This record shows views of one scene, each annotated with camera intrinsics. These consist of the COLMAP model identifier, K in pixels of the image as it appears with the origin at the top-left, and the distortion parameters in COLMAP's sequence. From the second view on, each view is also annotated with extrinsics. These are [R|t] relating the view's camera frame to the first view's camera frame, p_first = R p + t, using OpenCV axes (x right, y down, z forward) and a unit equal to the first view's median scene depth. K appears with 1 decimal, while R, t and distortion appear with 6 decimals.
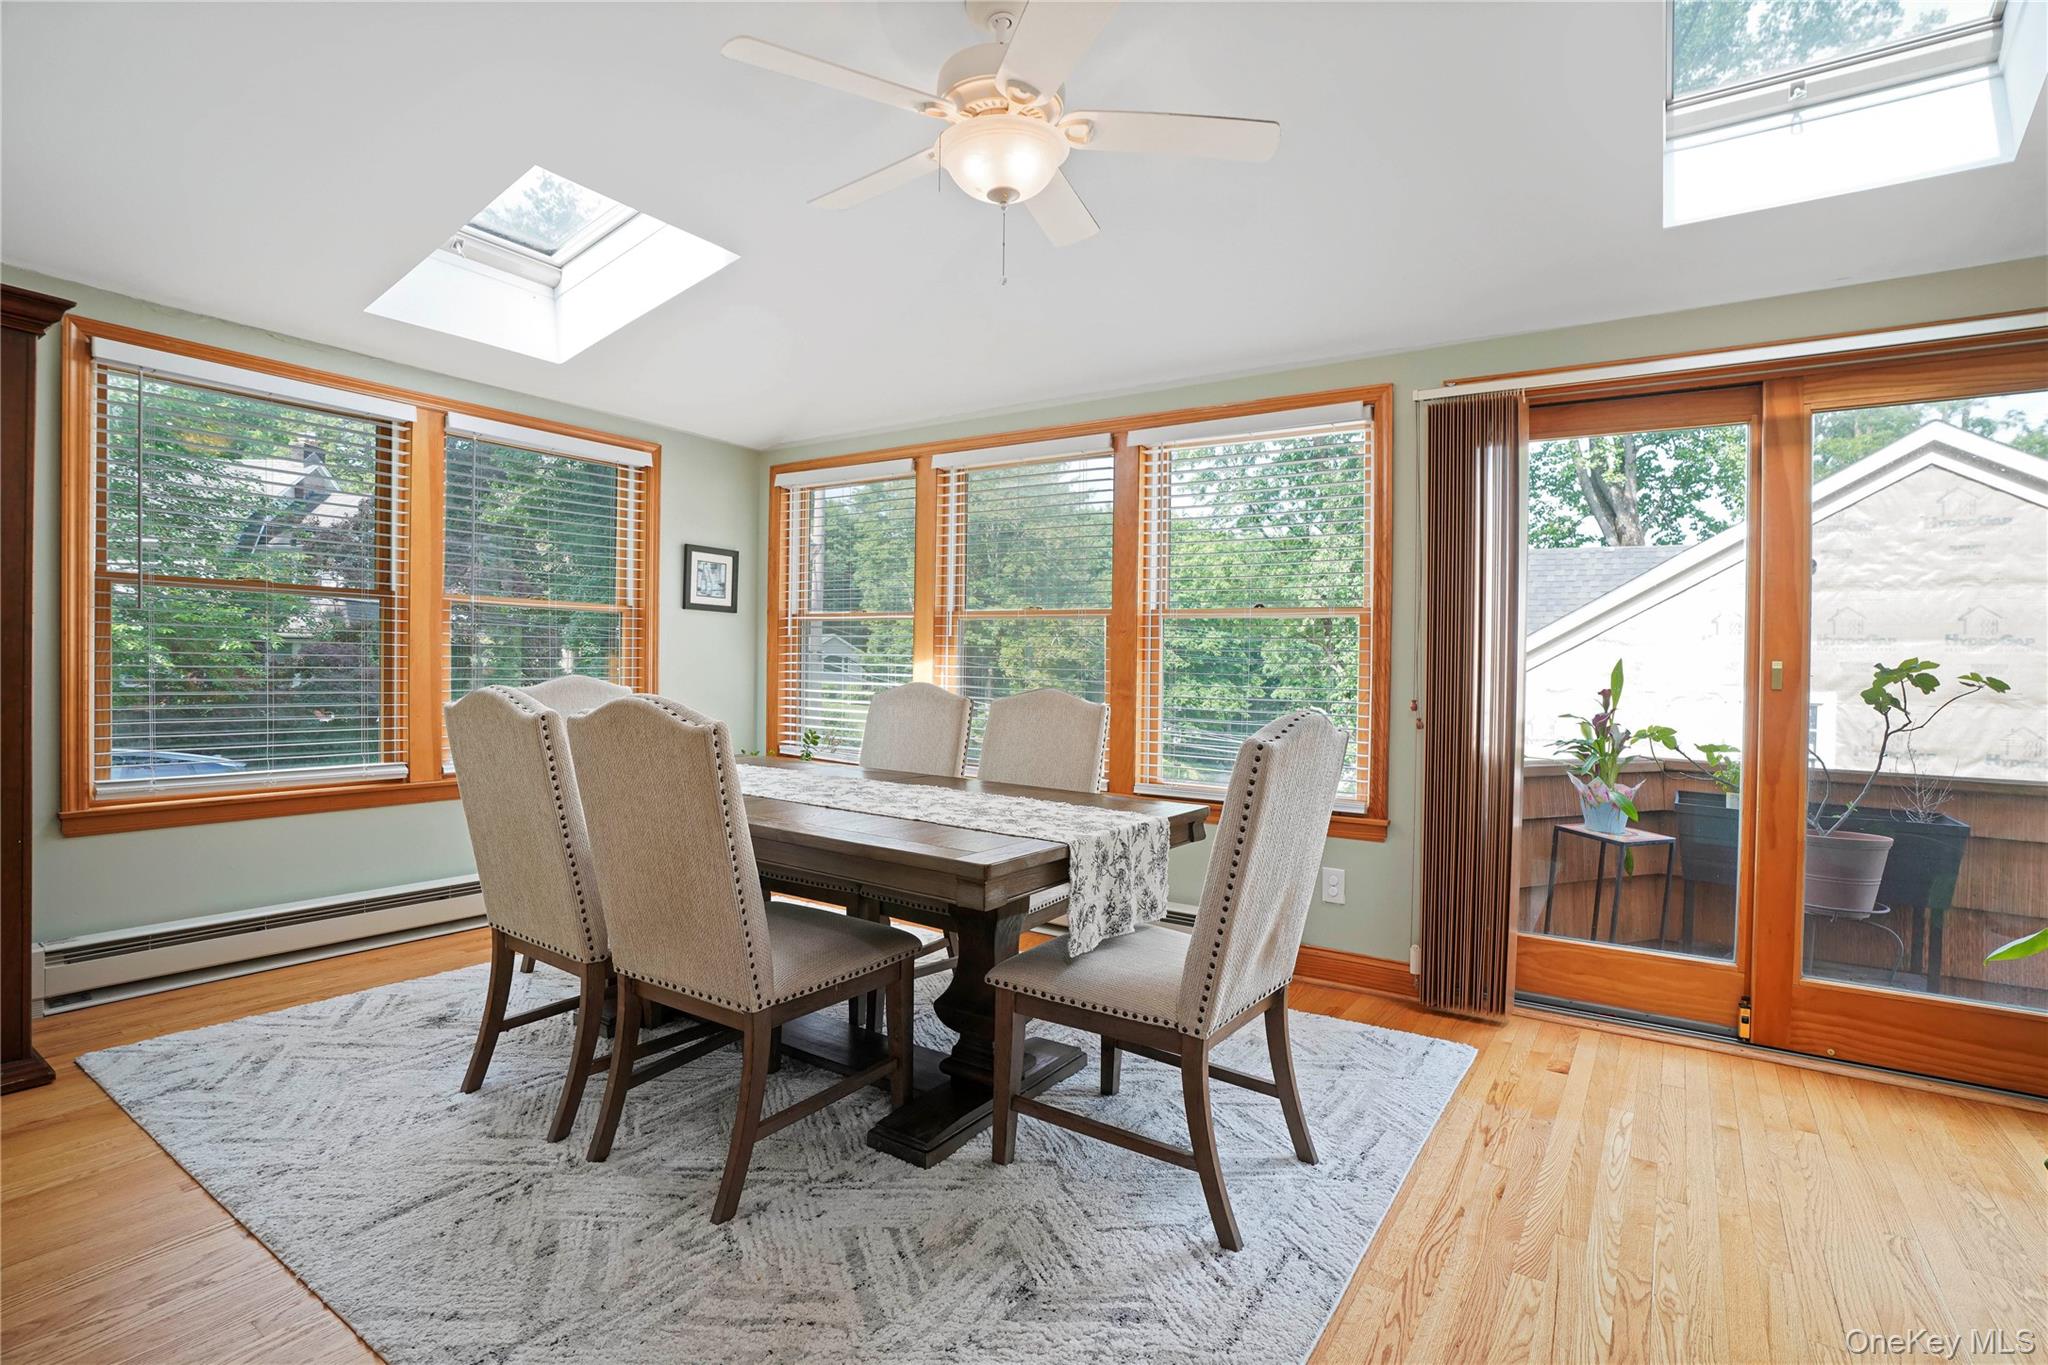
lens RADIAL K [[991.0, 0, 1024.0], [0, 991.0, 682.5], [0, 0, 1]] dist [-0.038892, 0.000116]
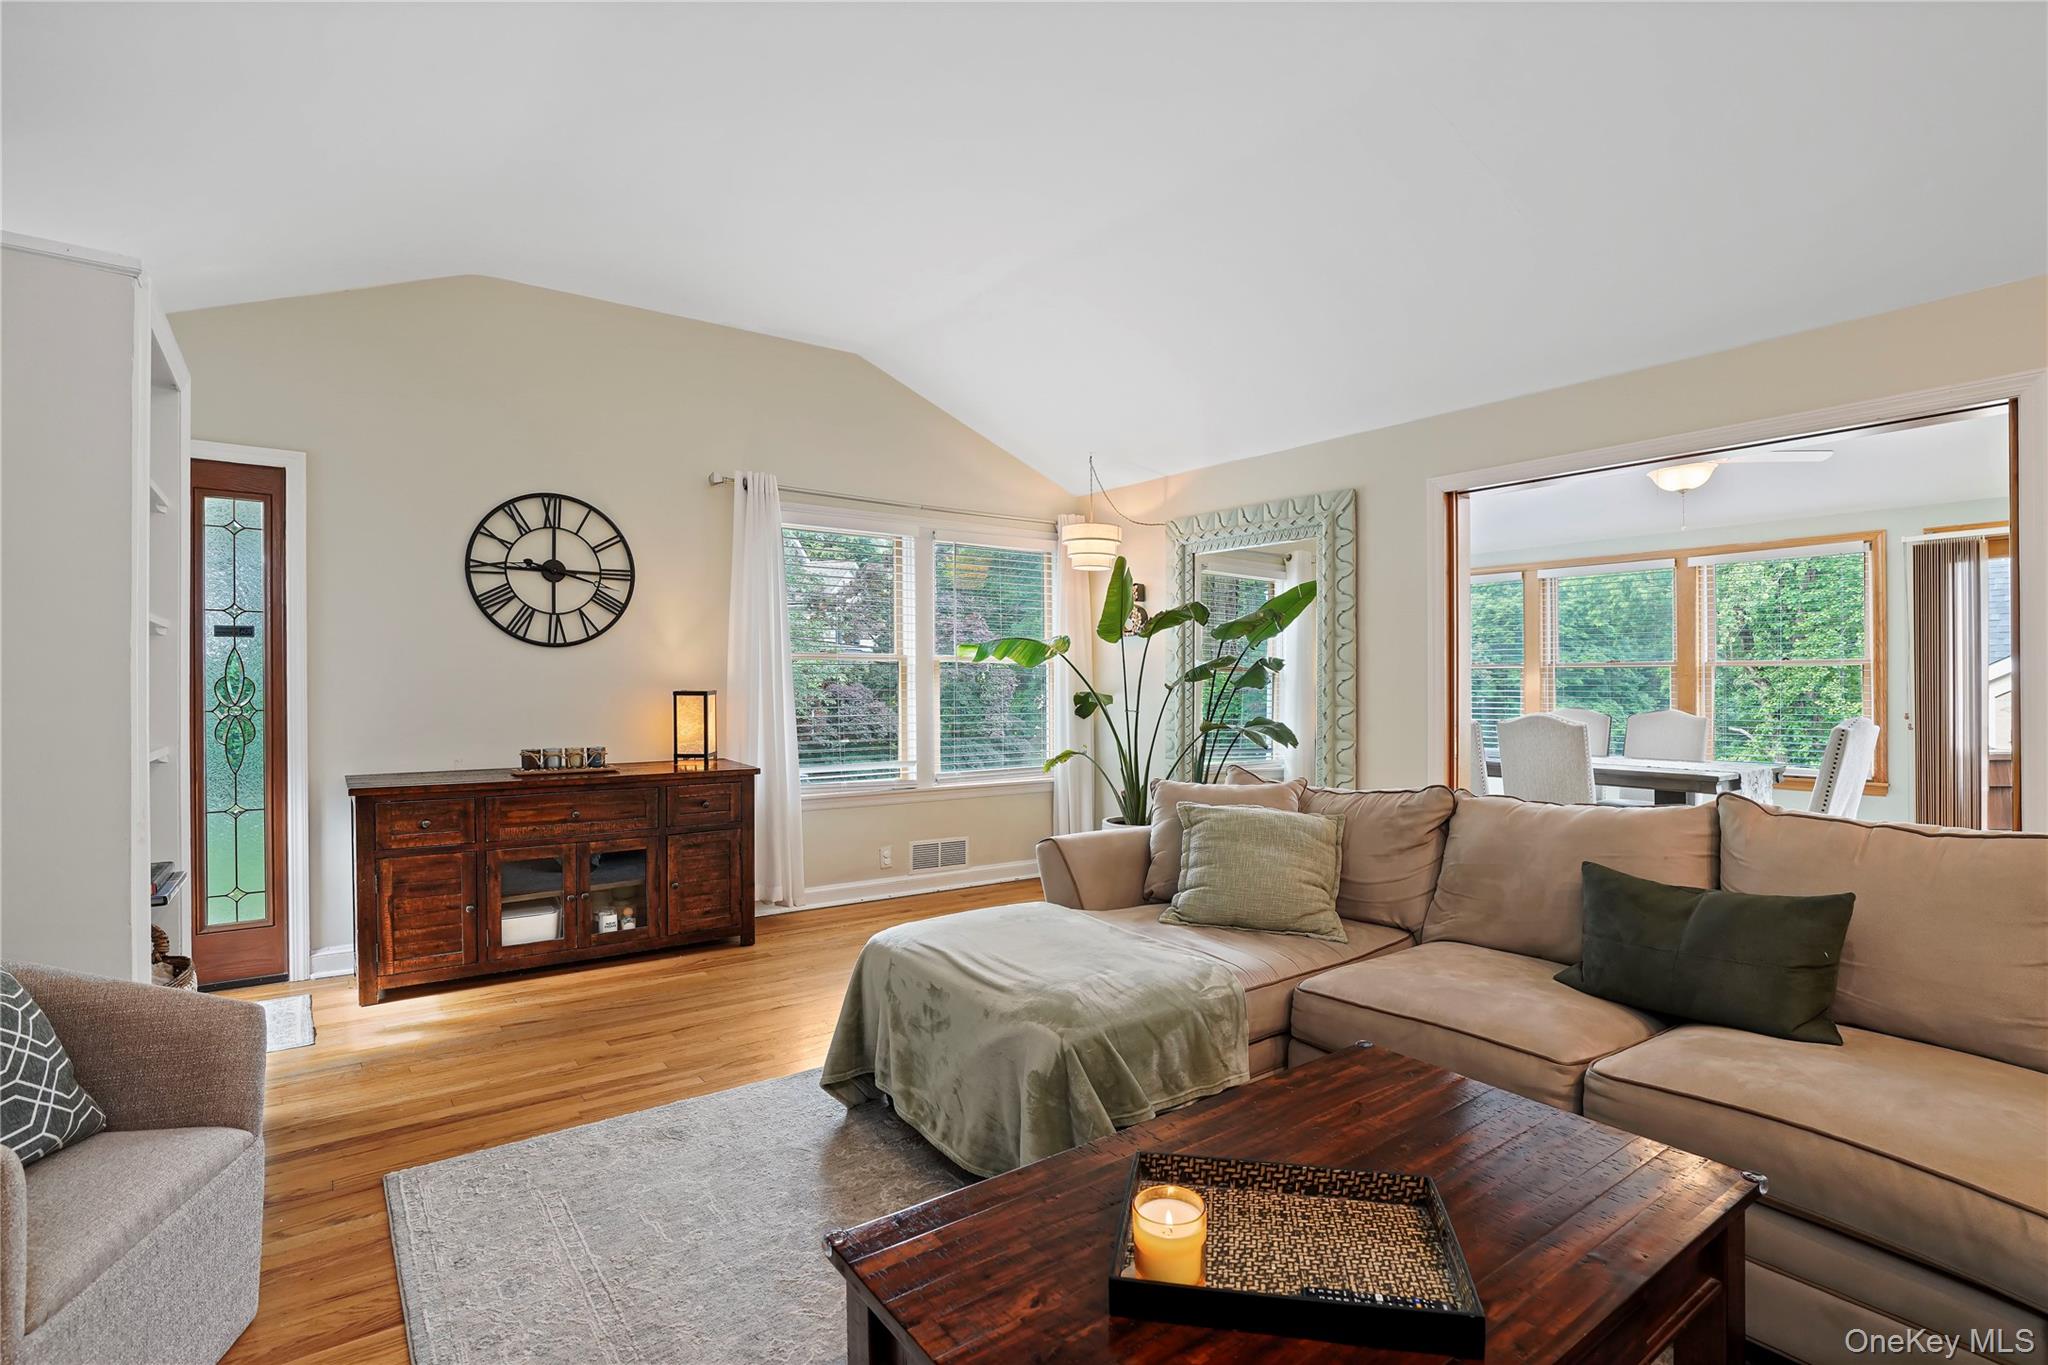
lens RADIAL K [[978.5, 0, 1024.0], [0, 978.5, 682.5], [0, 0, 1]] dist [0.001718, -0.000229]
pose [[0.947813, -0.013529, -0.318539, -0.484140], [0.006373, 0.999704, -0.023496, -0.011136], [0.318762, 0.020239, 0.947619, -1.040873]]
